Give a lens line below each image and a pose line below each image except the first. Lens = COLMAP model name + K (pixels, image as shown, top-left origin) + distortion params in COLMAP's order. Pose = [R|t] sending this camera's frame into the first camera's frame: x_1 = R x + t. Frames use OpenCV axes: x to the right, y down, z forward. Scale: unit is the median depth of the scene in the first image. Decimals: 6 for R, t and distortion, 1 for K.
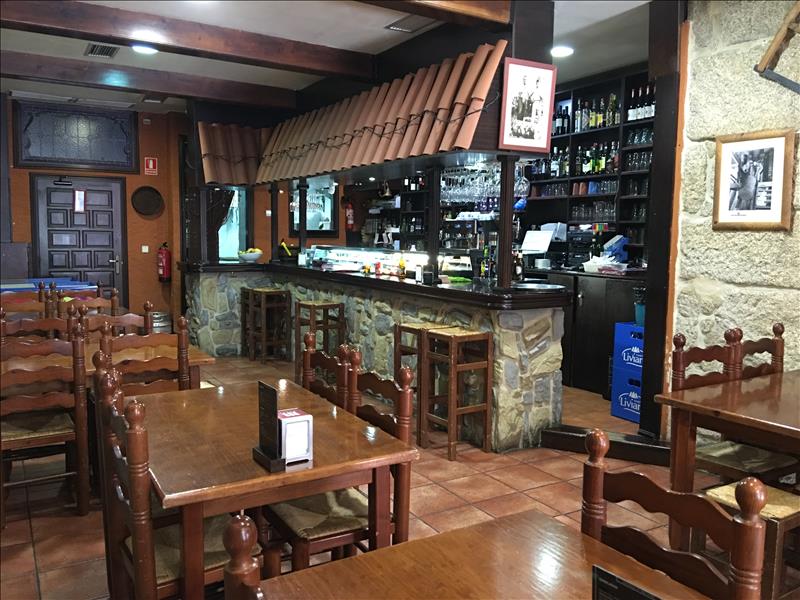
lens RADIAL K [[676.5, 0, 402.8], [0, 676.5, 300.0], [0, 0, 1]] dist [0.011109, 0.001851]
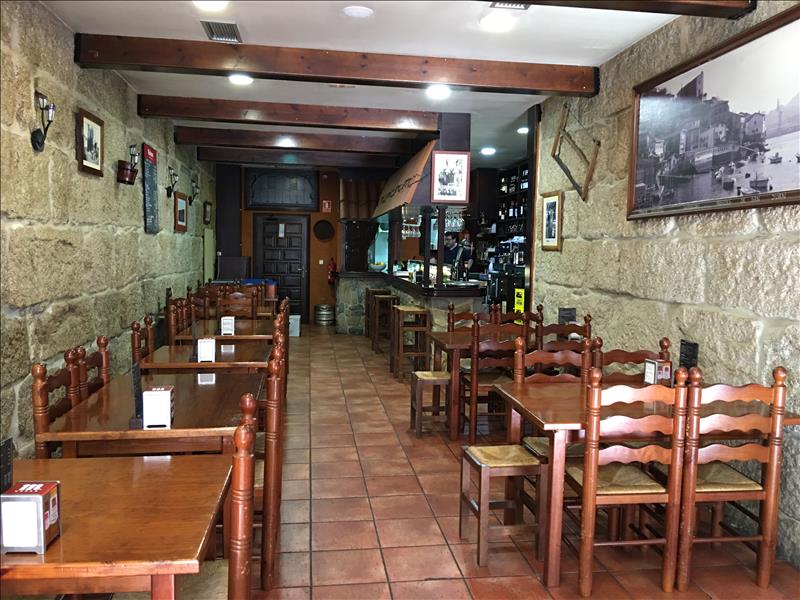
lens RADIAL K [[676.5, 0, 402.8], [0, 676.5, 300.0], [0, 0, 1]] dist [0.011109, 0.001851]
pose [[0.920261, 0.032791, -0.389929, 0.694106], [-0.044047, 0.998830, -0.019958, 0.056397], [0.388818, 0.035542, 0.920629, -0.551893]]
